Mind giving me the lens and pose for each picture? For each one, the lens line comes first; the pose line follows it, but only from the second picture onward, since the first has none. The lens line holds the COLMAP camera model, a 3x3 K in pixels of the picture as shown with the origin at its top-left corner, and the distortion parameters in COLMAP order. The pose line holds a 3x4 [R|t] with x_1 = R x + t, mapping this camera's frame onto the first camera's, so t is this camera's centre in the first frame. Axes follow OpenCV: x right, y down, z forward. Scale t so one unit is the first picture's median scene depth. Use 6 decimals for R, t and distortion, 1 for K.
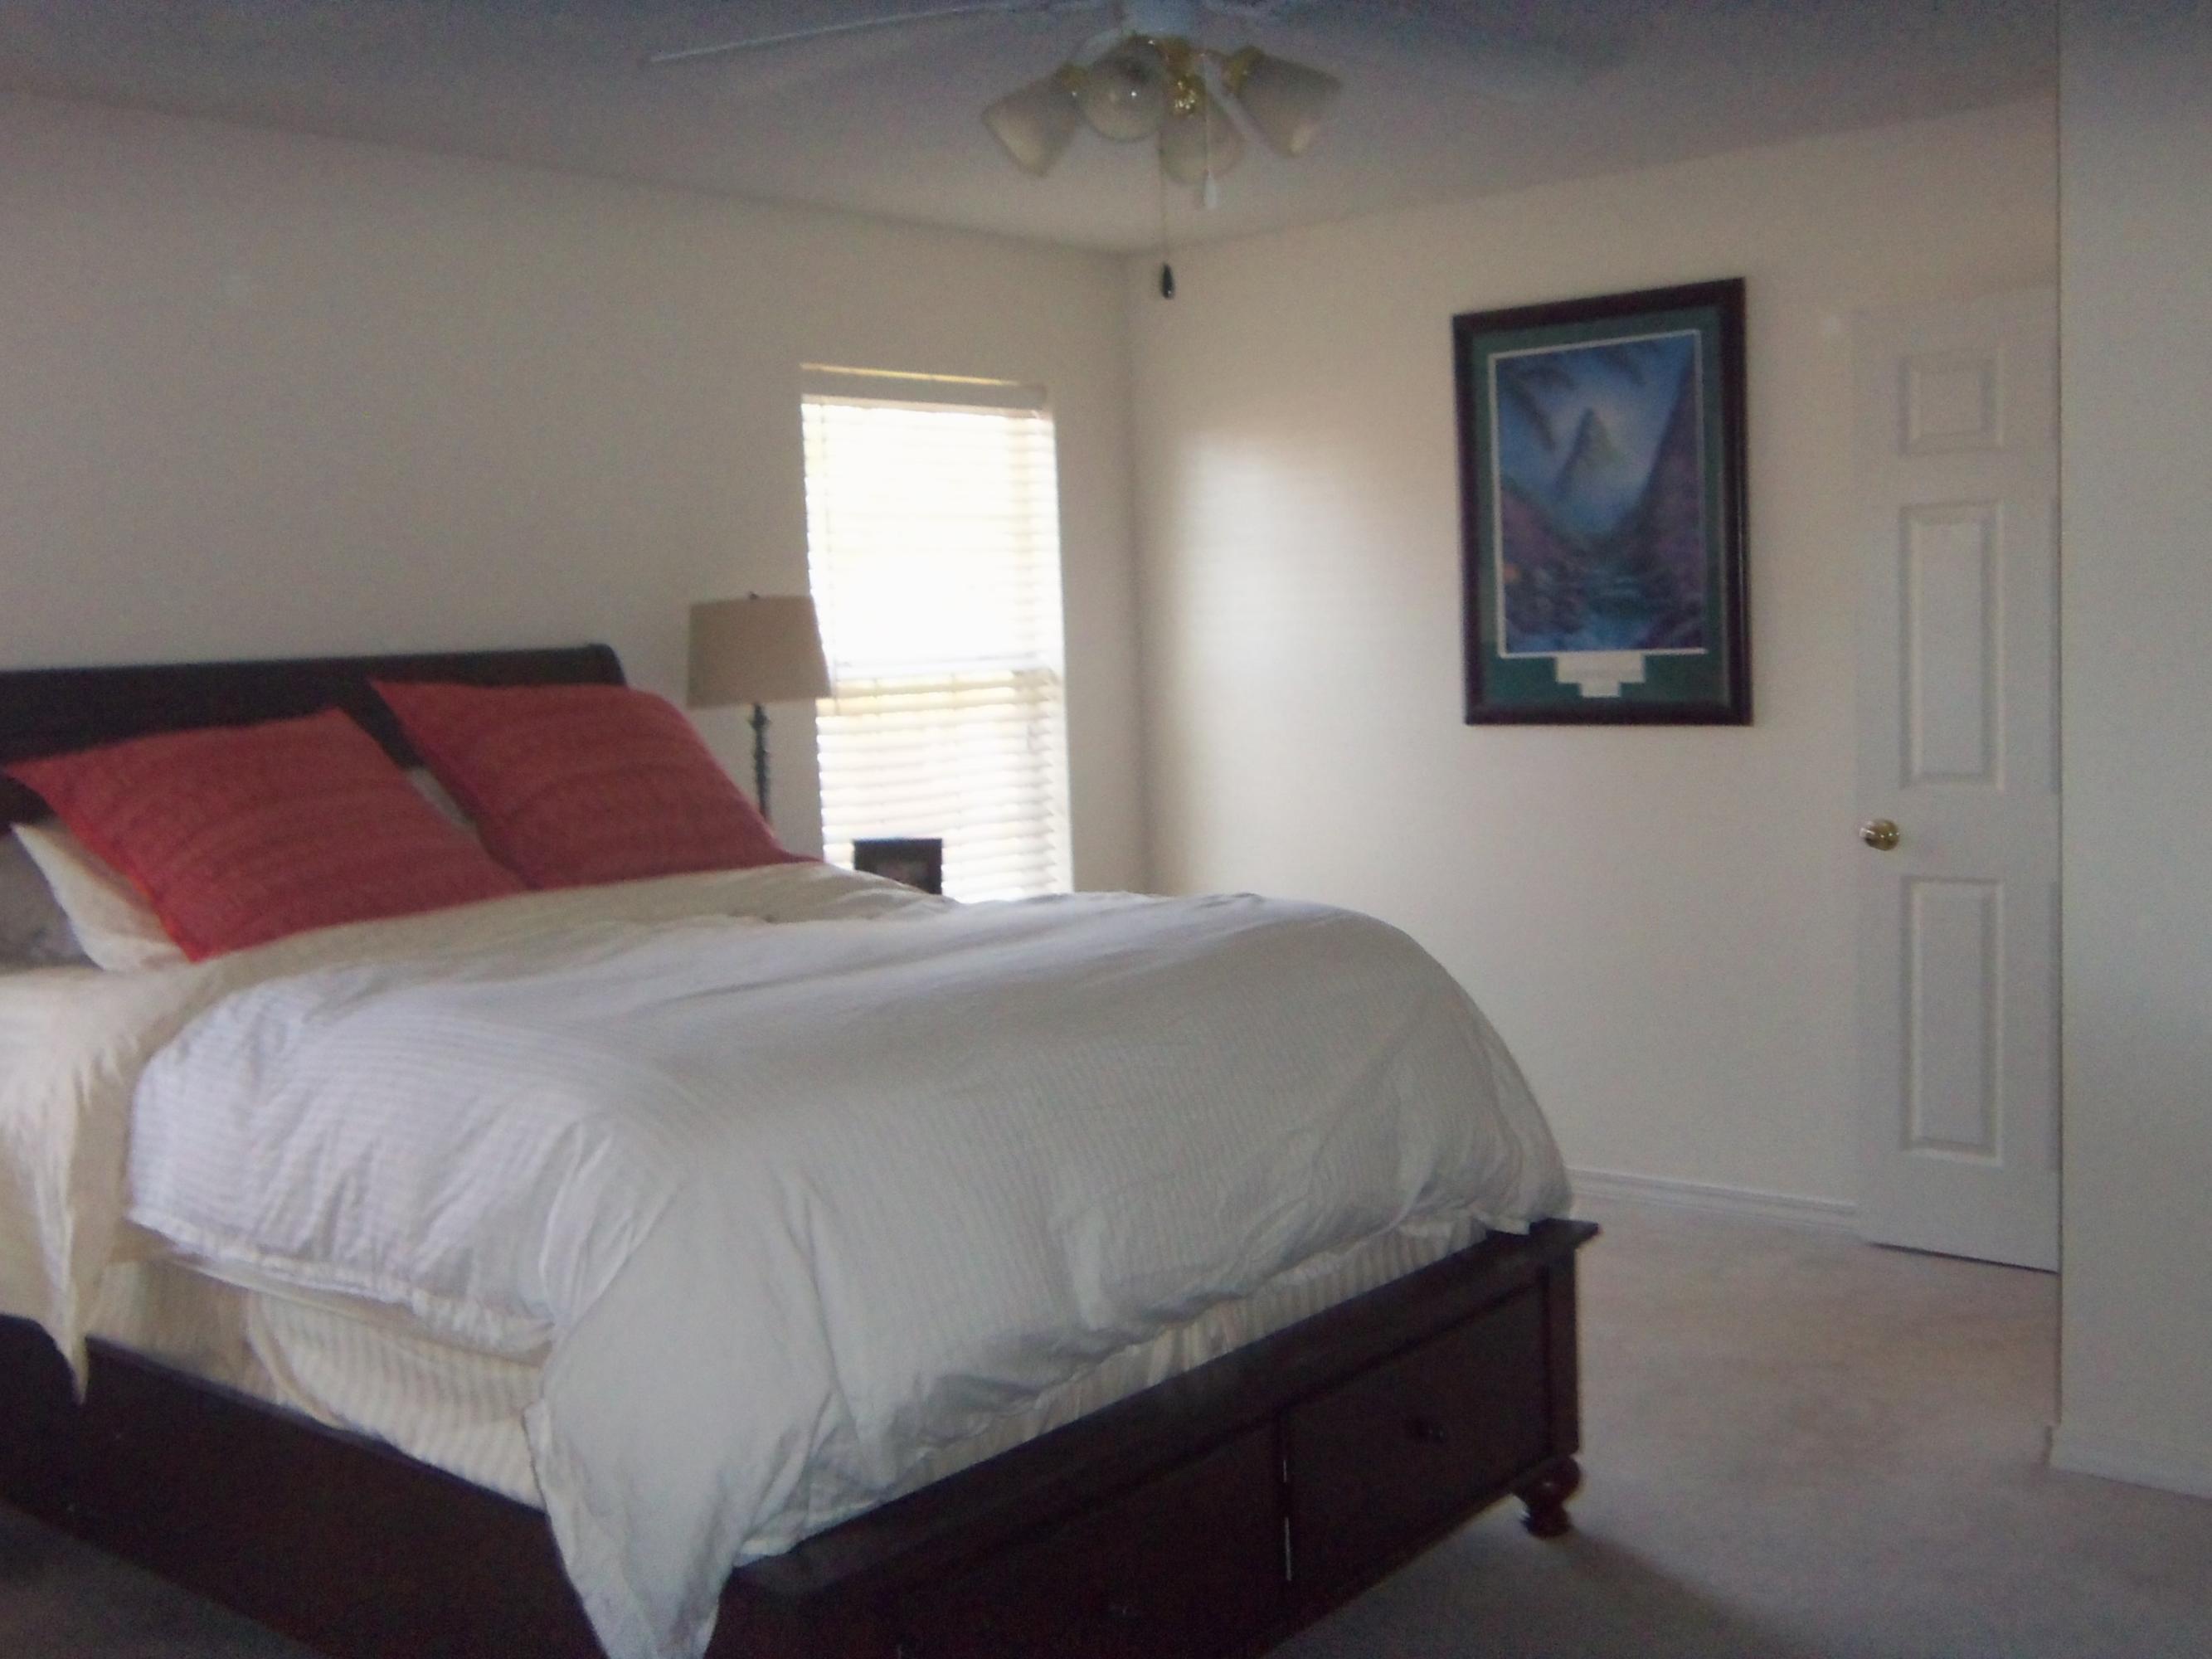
lens RADIAL K [[2227.5, 0, 1111.5], [0, 2227.5, 825.8], [0, 0, 1]] dist [-0.028728, 0.008697]
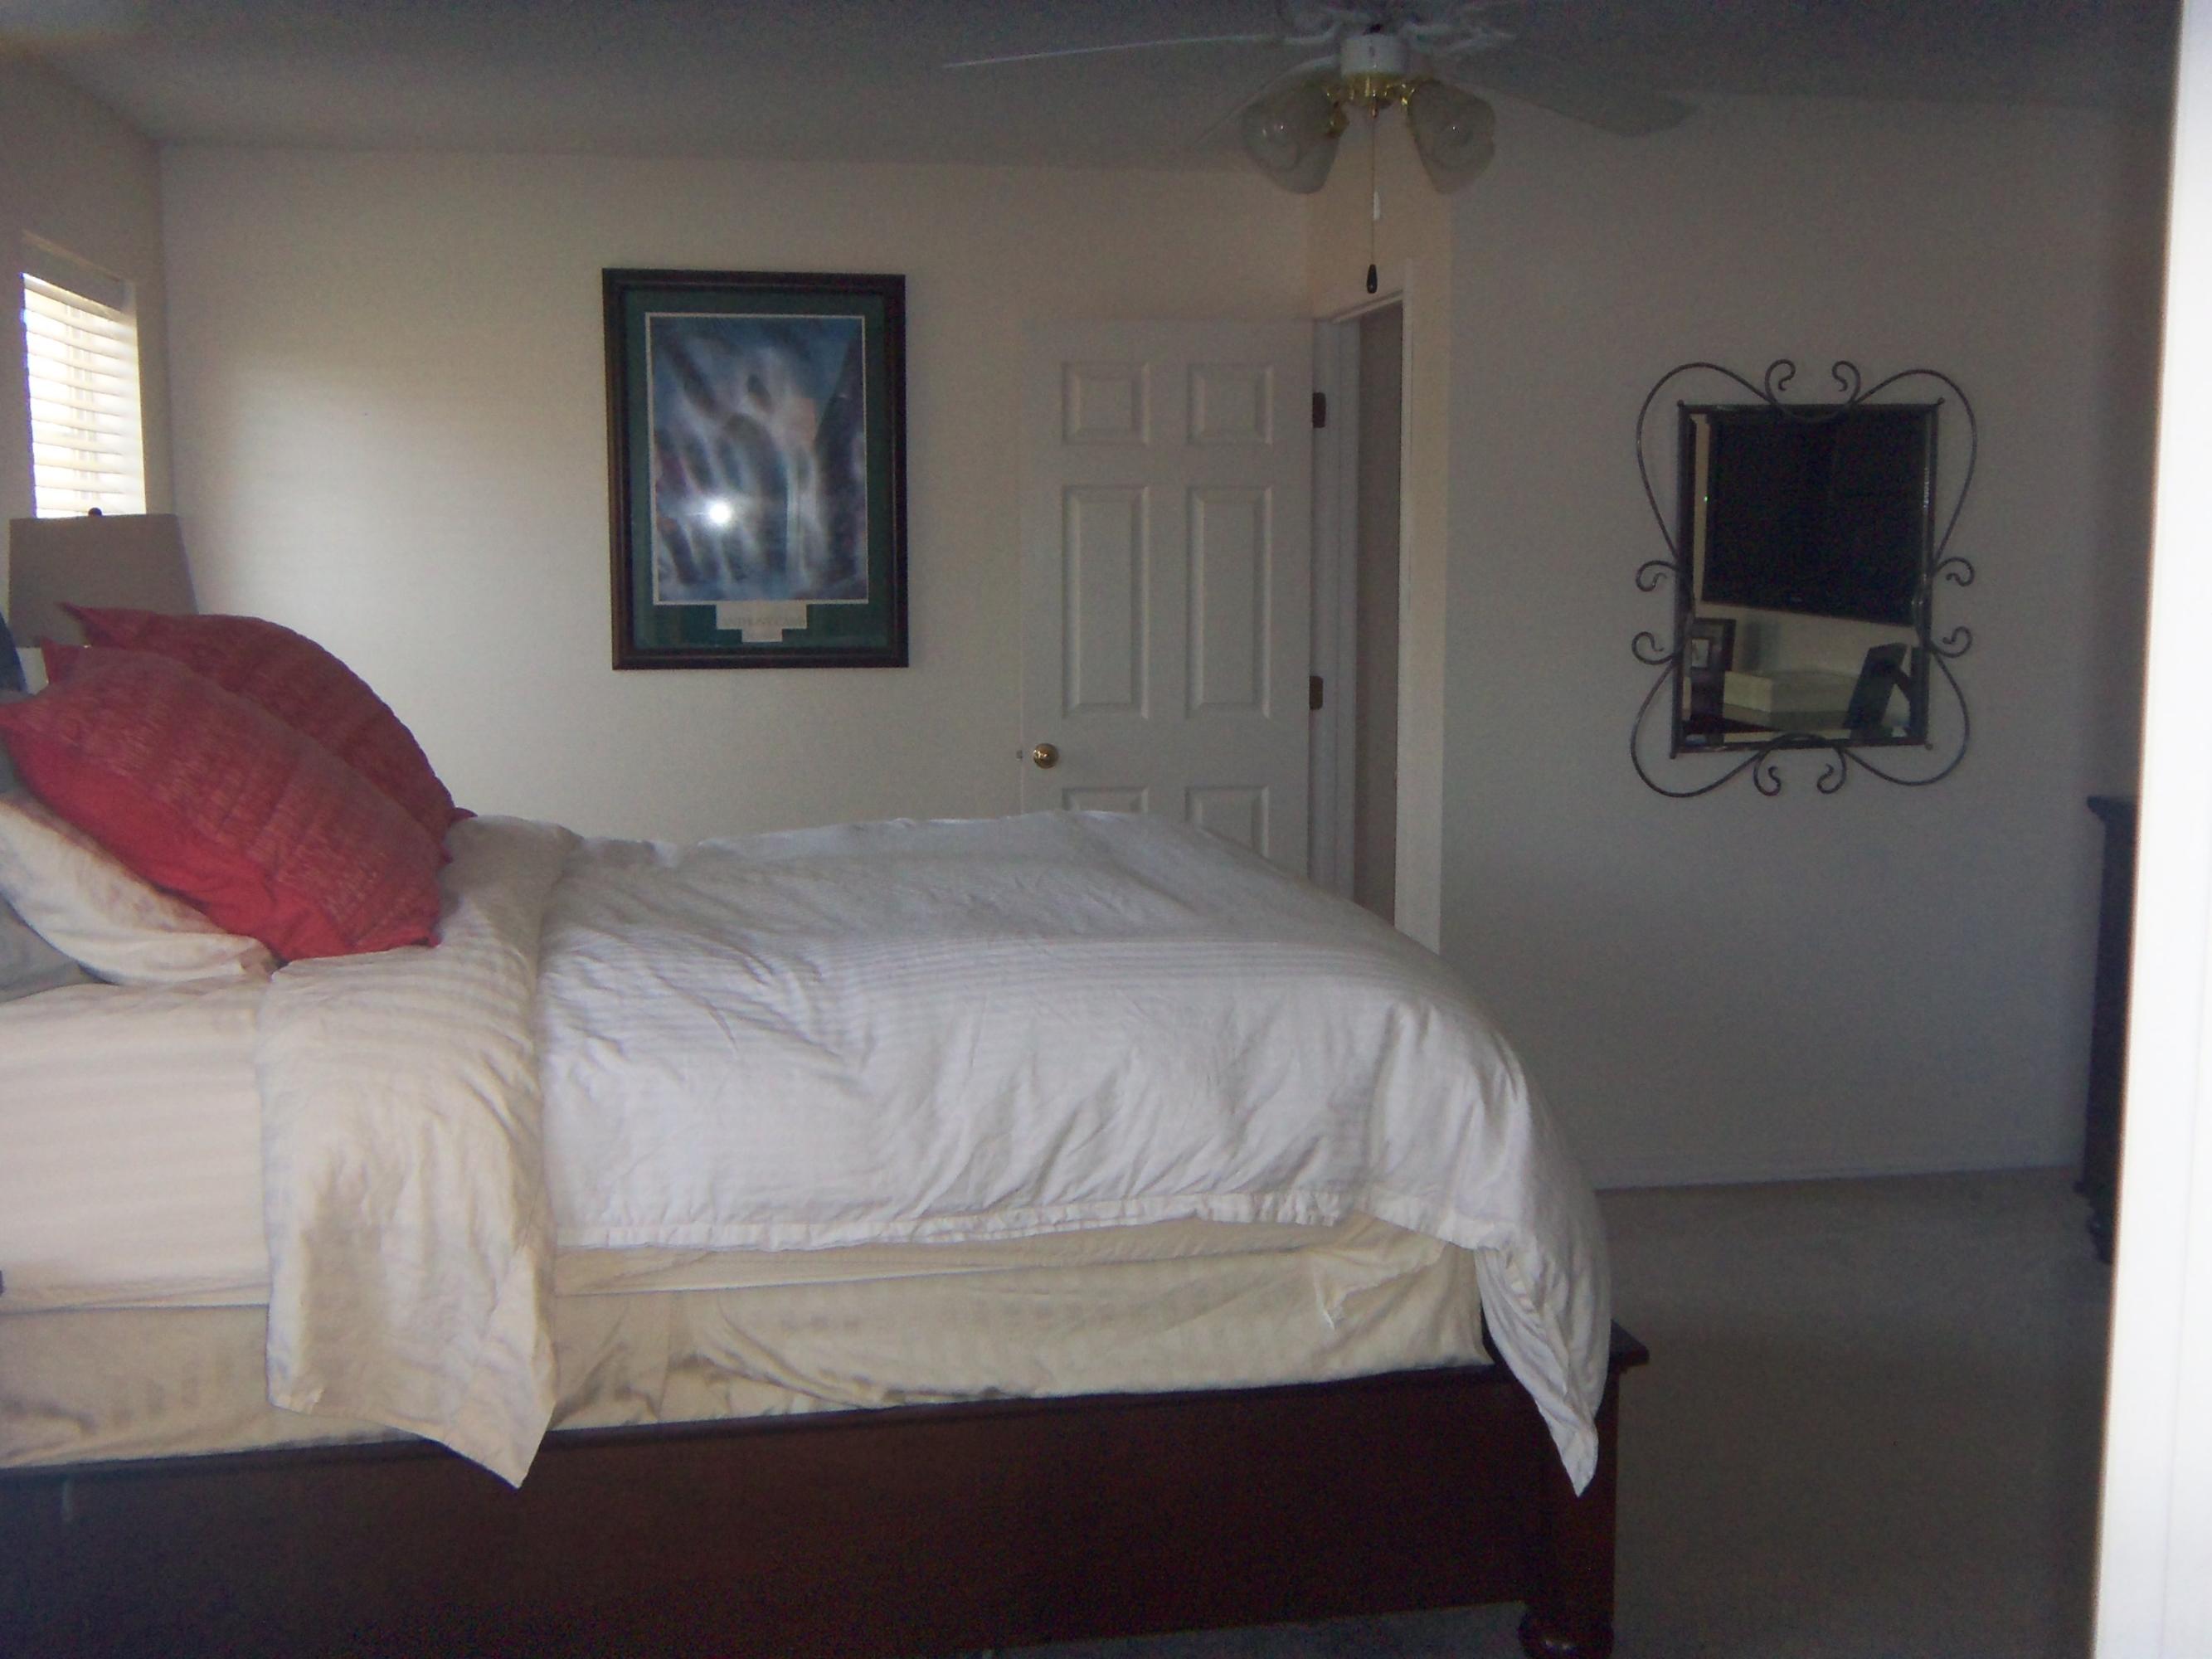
lens RADIAL K [[2227.5, 0, 1111.5], [0, 2227.5, 825.8], [0, 0, 1]] dist [-0.028728, 0.008697]
pose [[0.660994, -0.053496, 0.748482, -0.497092], [0.038707, 0.998558, 0.037186, -0.002218], [-0.749393, 0.004392, 0.662111, 0.155181]]
